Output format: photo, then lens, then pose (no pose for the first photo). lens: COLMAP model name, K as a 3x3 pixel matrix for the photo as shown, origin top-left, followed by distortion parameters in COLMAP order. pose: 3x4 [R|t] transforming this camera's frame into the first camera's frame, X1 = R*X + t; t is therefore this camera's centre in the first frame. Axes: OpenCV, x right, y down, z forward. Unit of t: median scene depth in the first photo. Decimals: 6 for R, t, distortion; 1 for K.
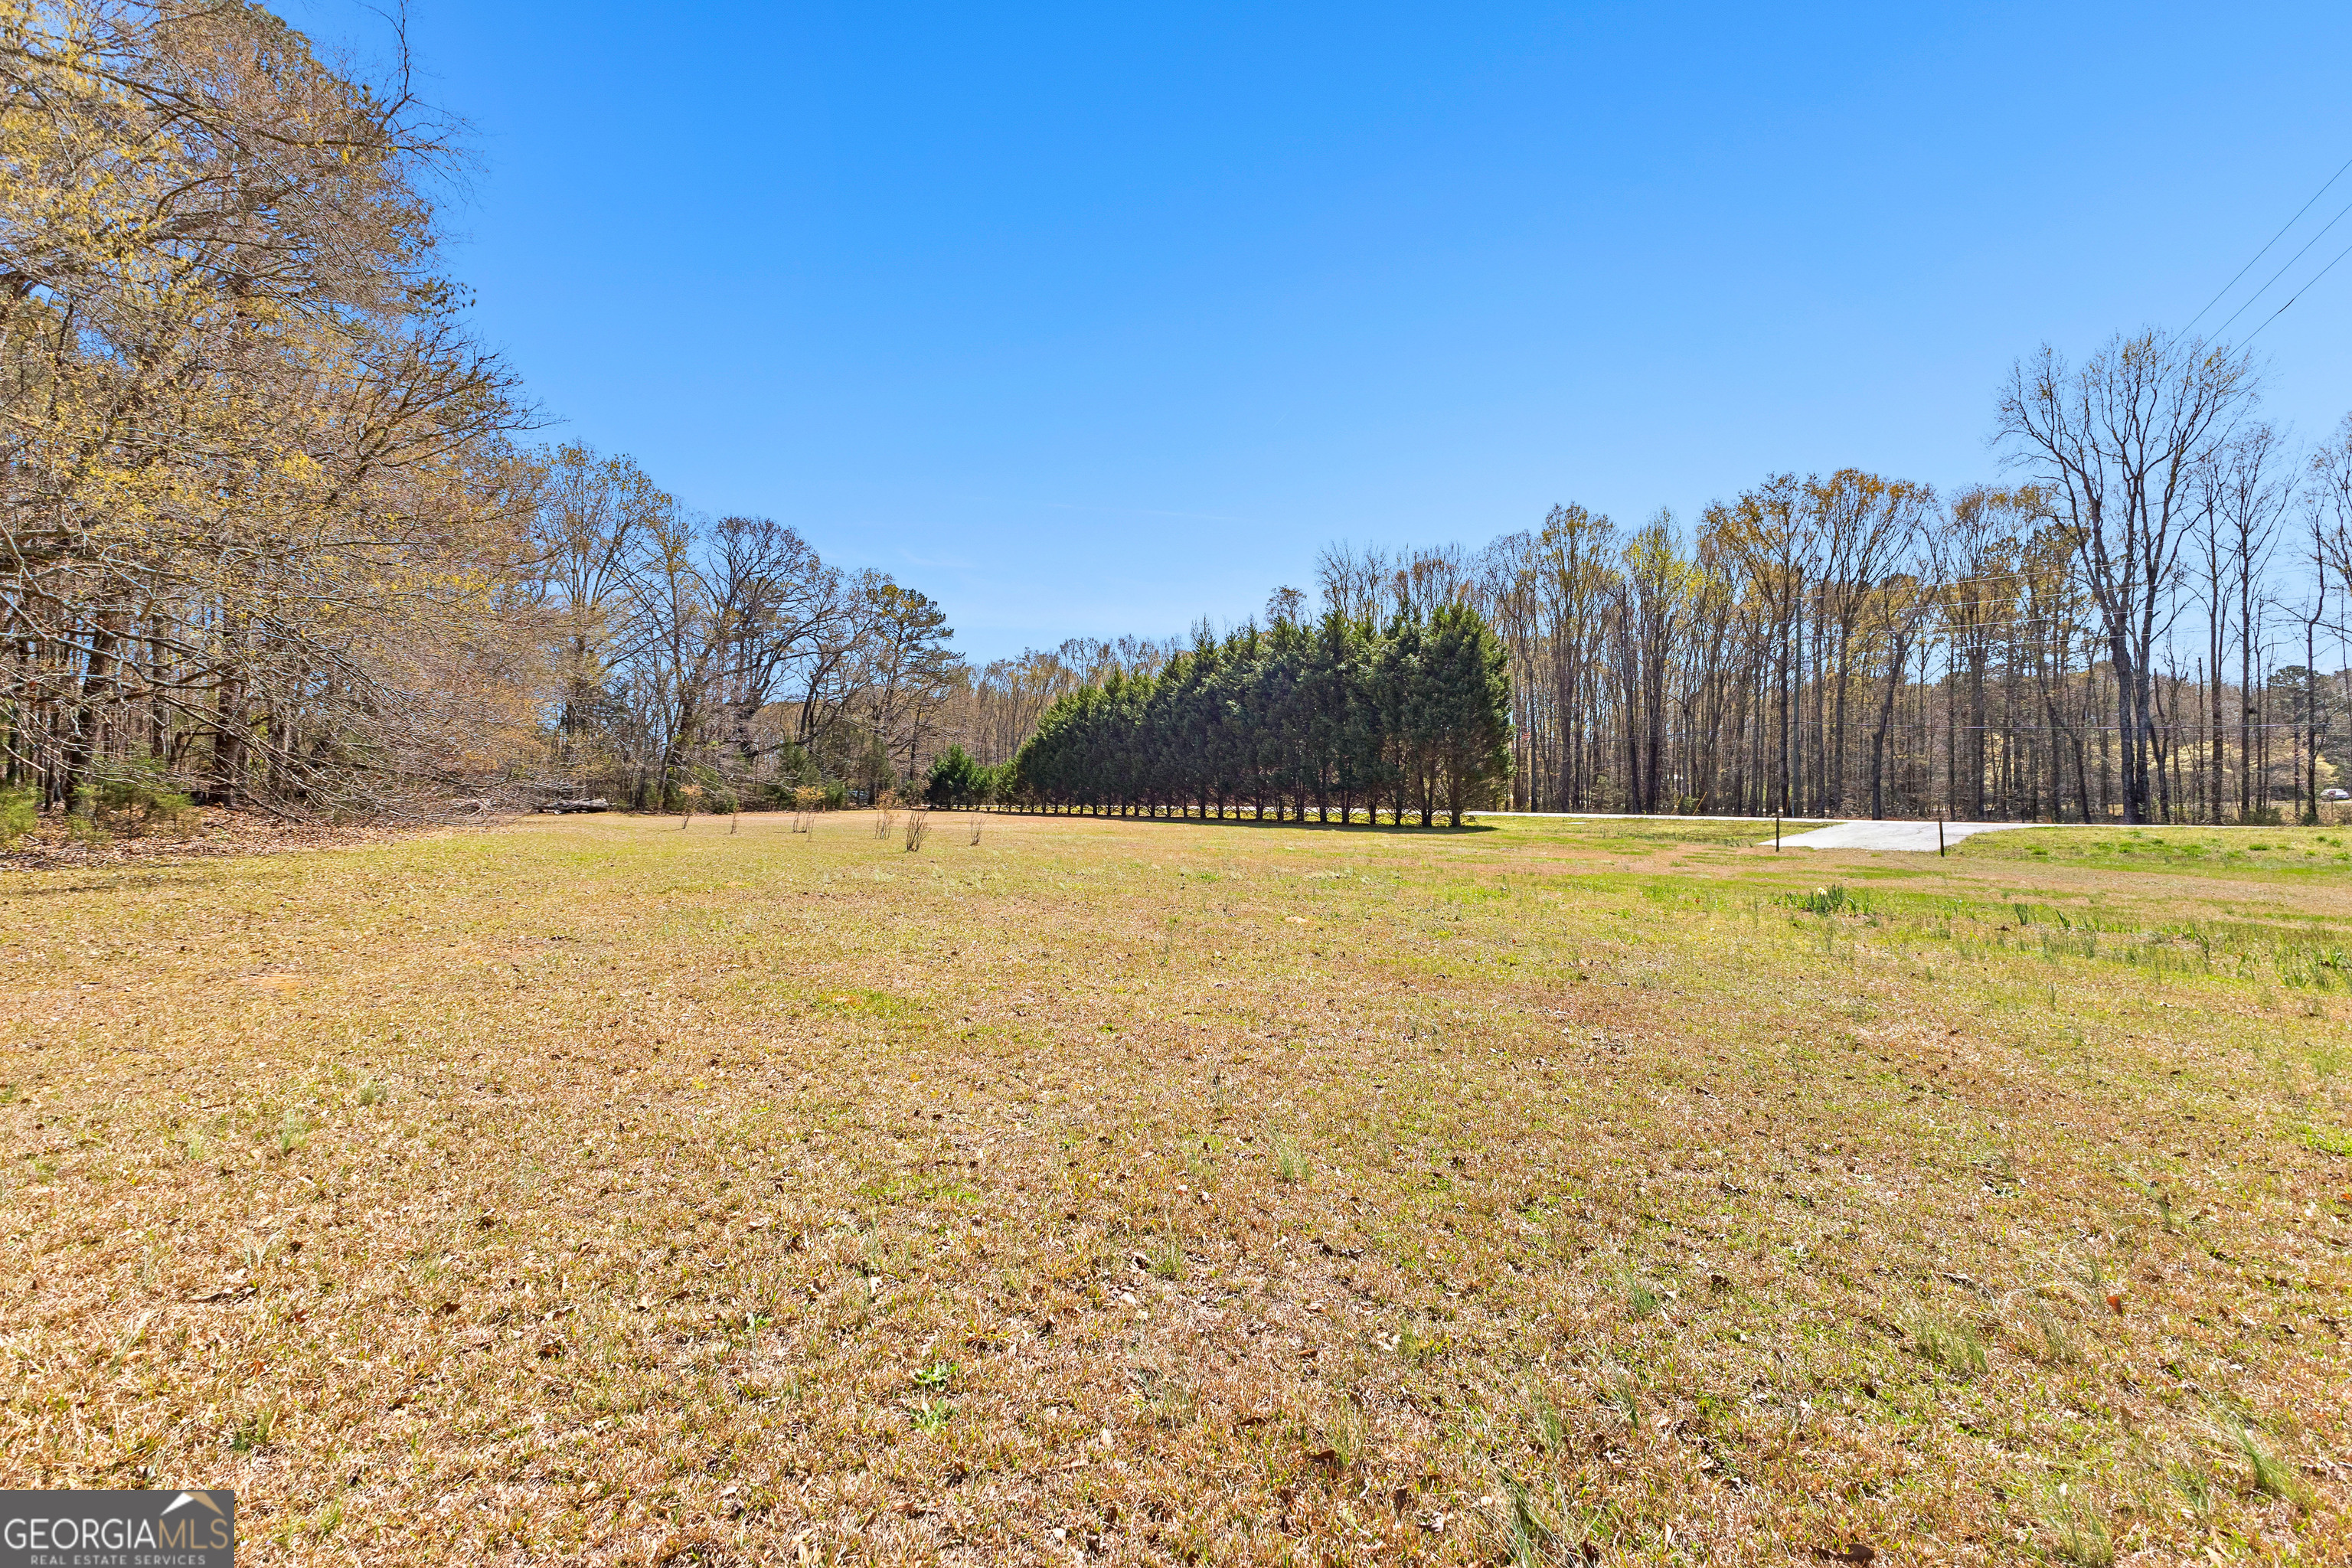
lens RADIAL K [[1046.4, 0, 1169.4], [0, 1046.4, 785.5], [0, 0, 1]] dist [0.001569, -0.000142]
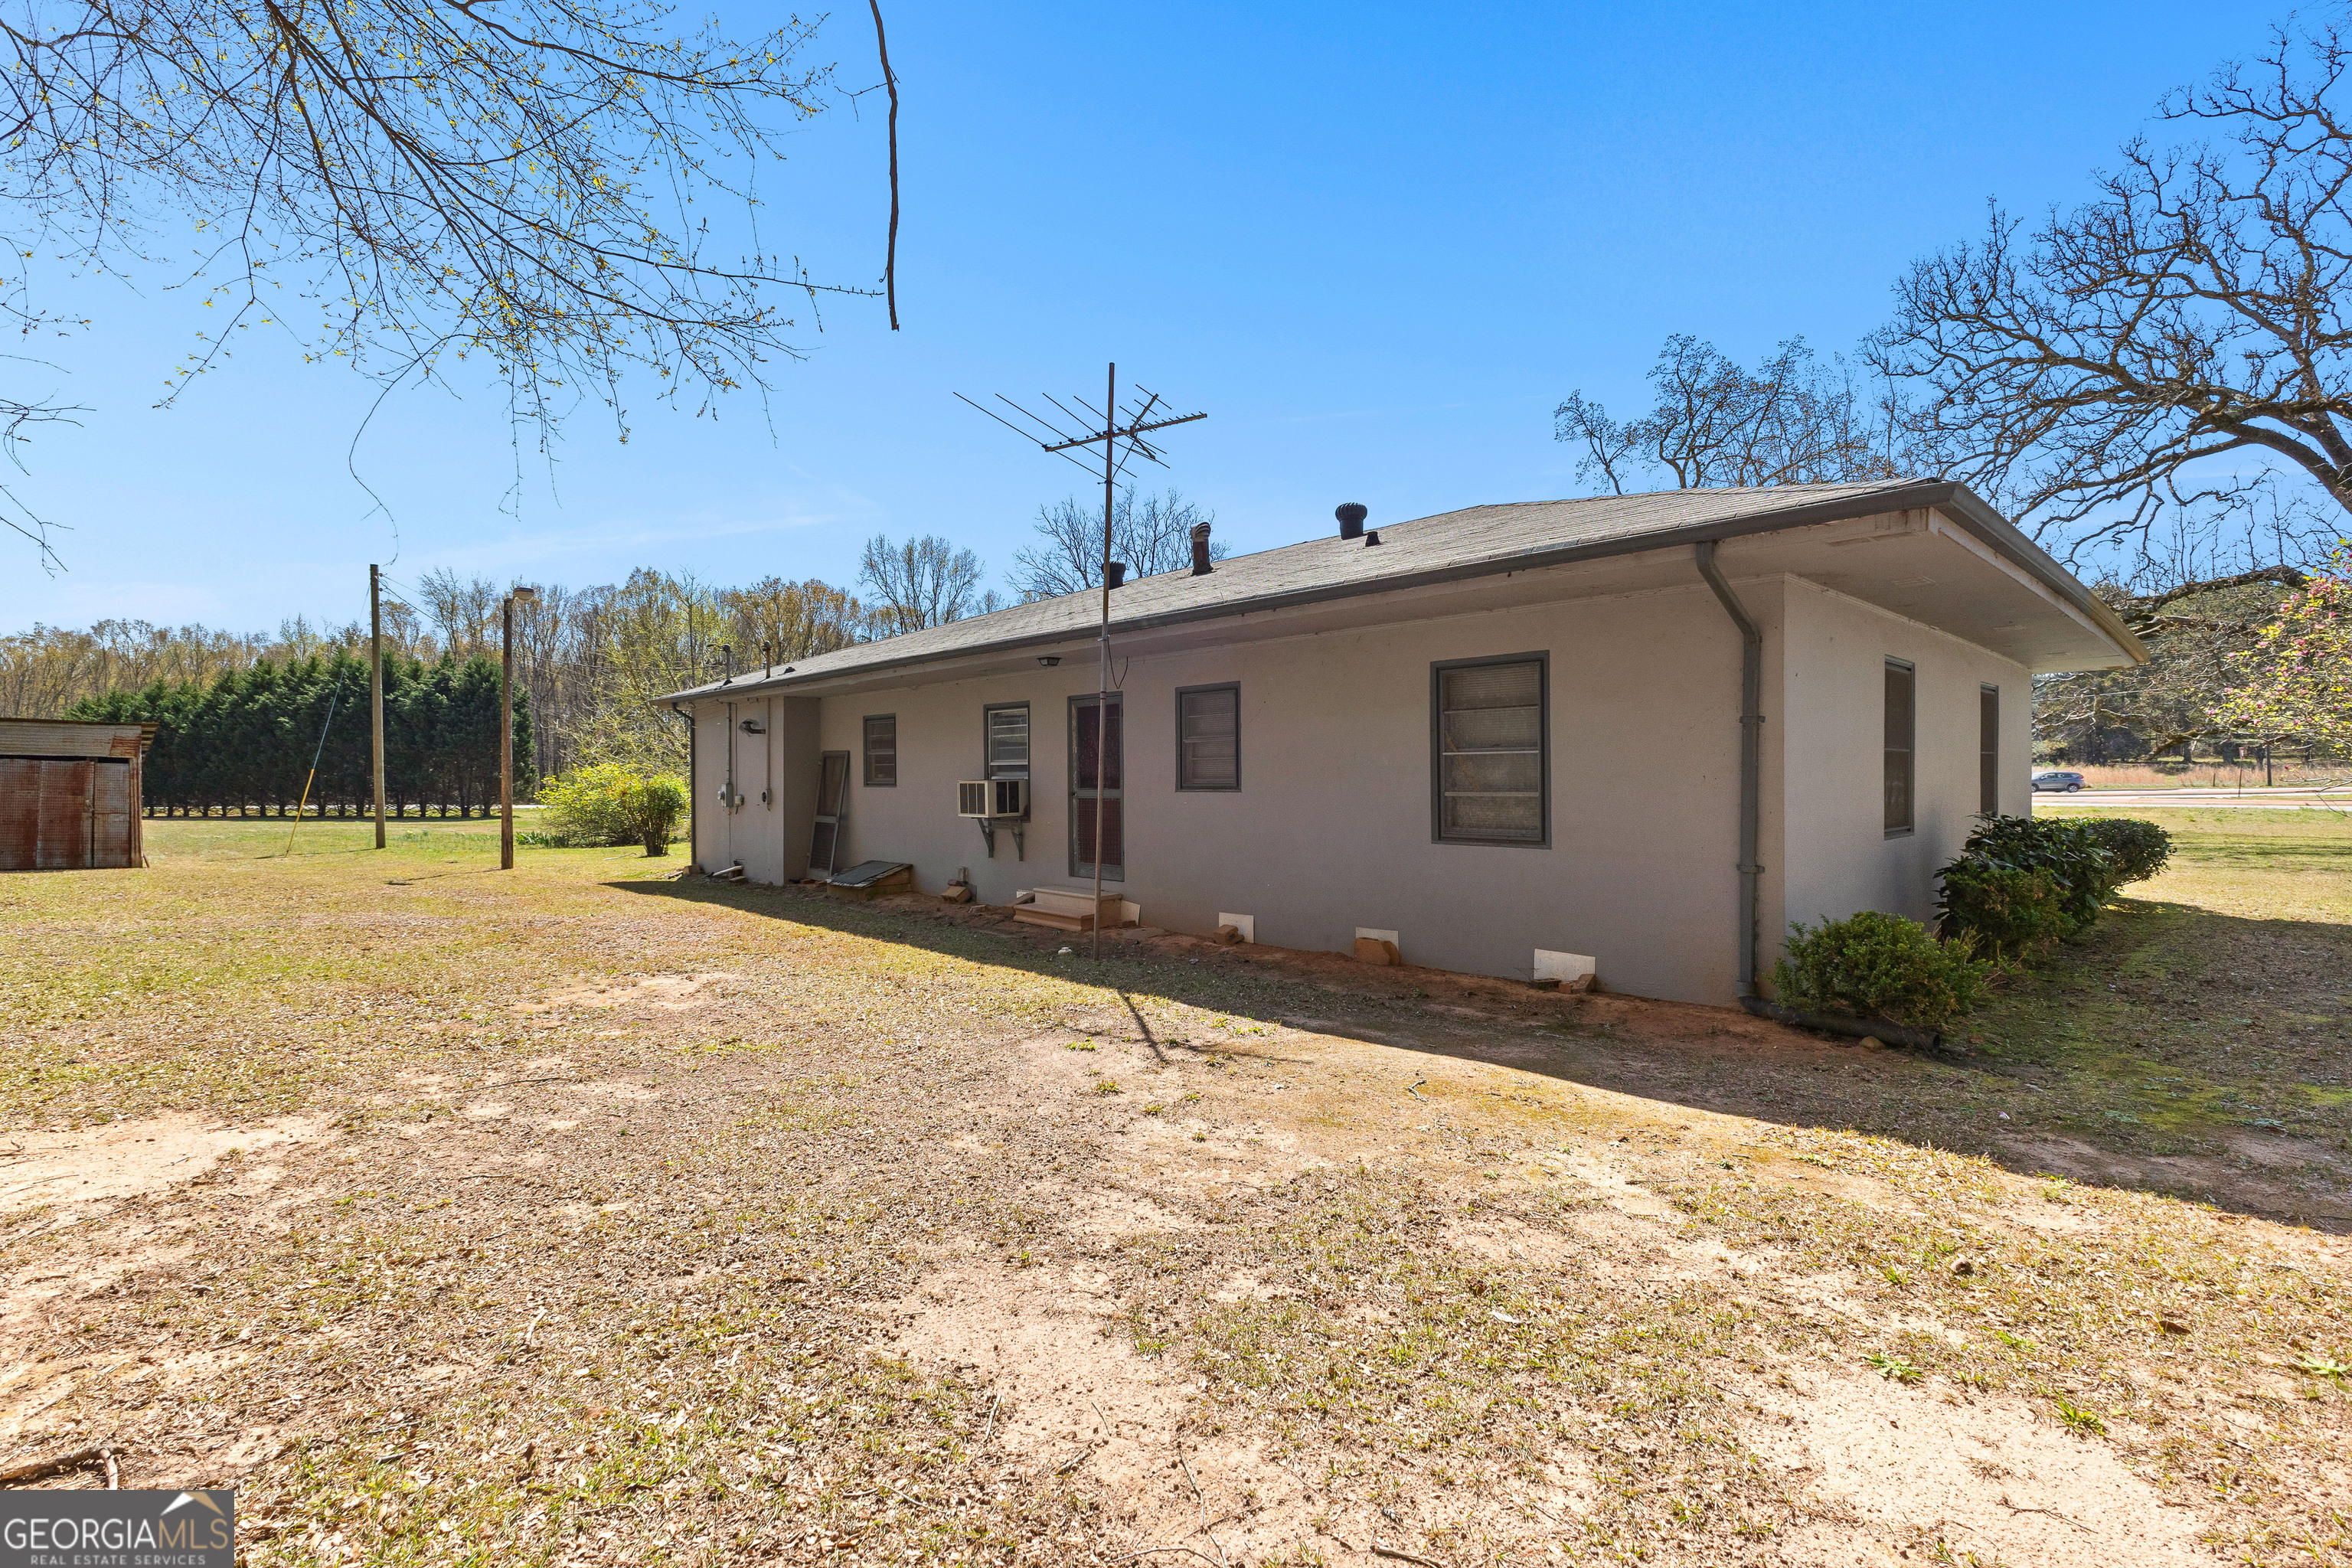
lens RADIAL K [[1046.4, 0, 1191.4], [0, 1046.4, 781.1], [0, 0, 1]] dist [0.001569, -0.000142]
pose [[0.767777, -0.006190, 0.640687, 0.076219], [0.003802, 0.999980, 0.005106, -0.008885], [-0.640706, -0.001484, 0.767785, -0.514399]]
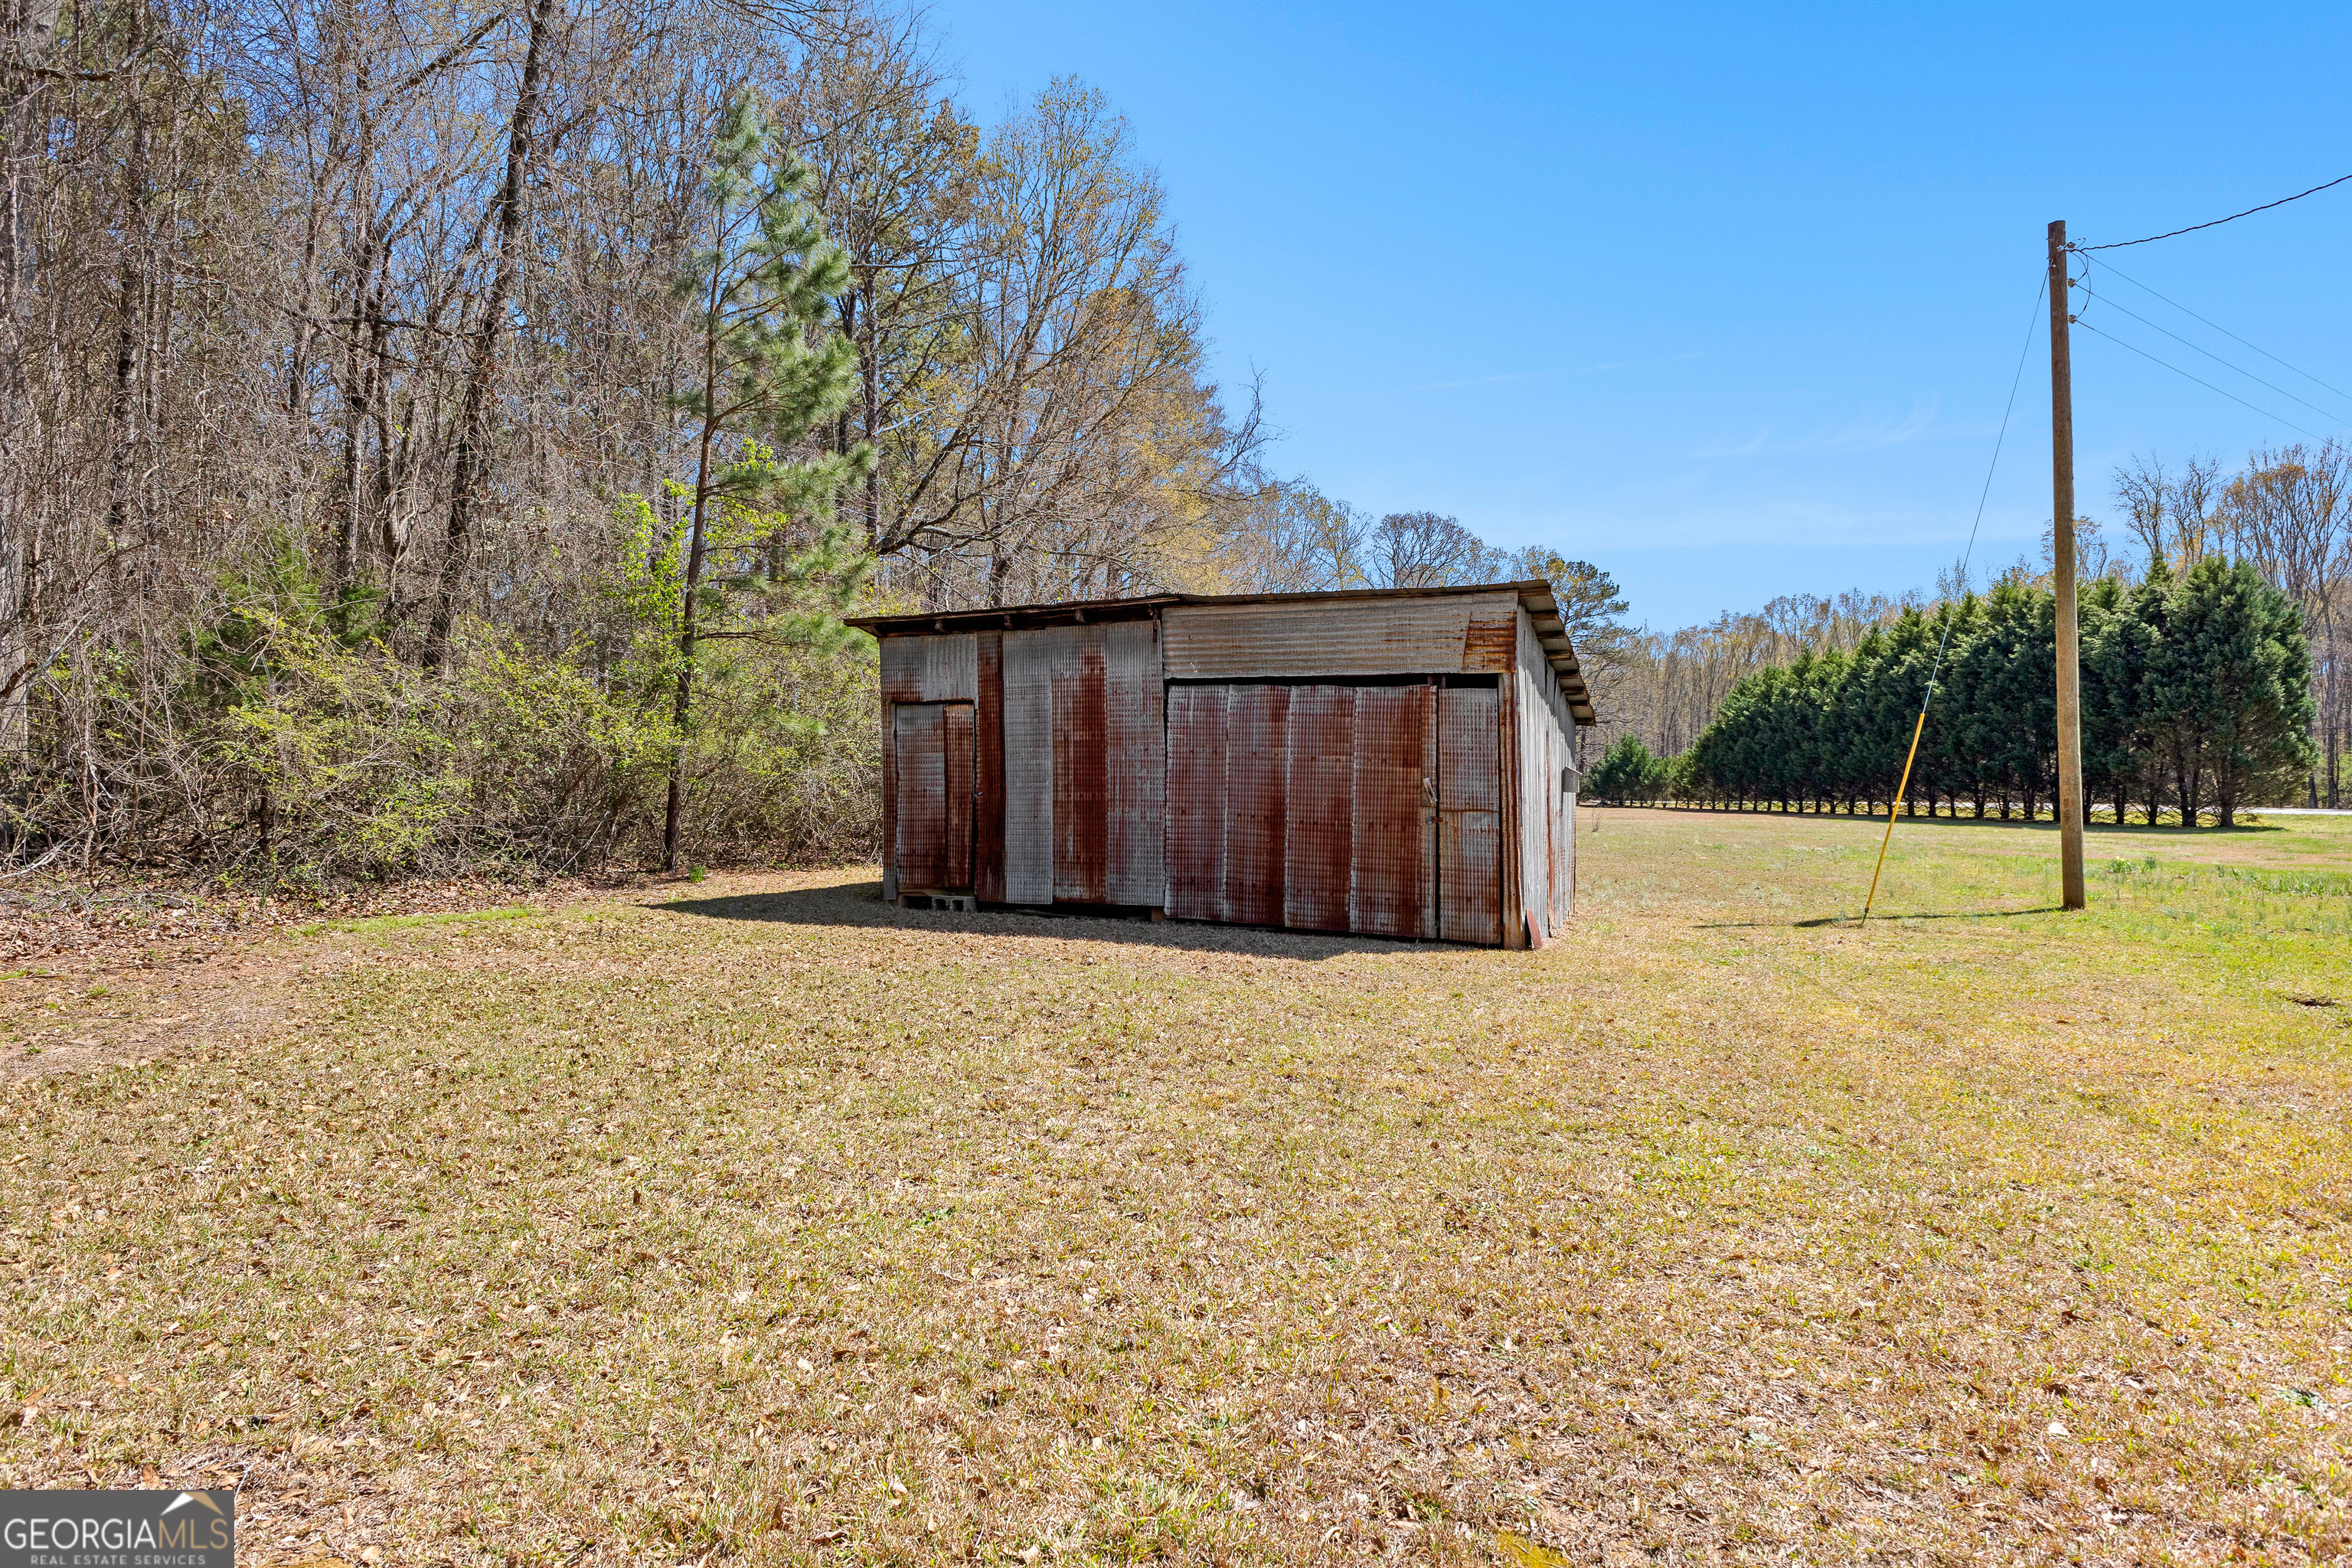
lens RADIAL K [[1322.2, 0, 1185.2], [0, 1322.2, 781.4], [0, 0, 1]] dist [-0.016514, -0.000118]
pose [[0.854126, -0.006371, -0.520027, 0.083361], [0.008048, 0.999967, 0.000968, -0.003124], [0.520003, -0.005012, 0.854149, -0.232190]]
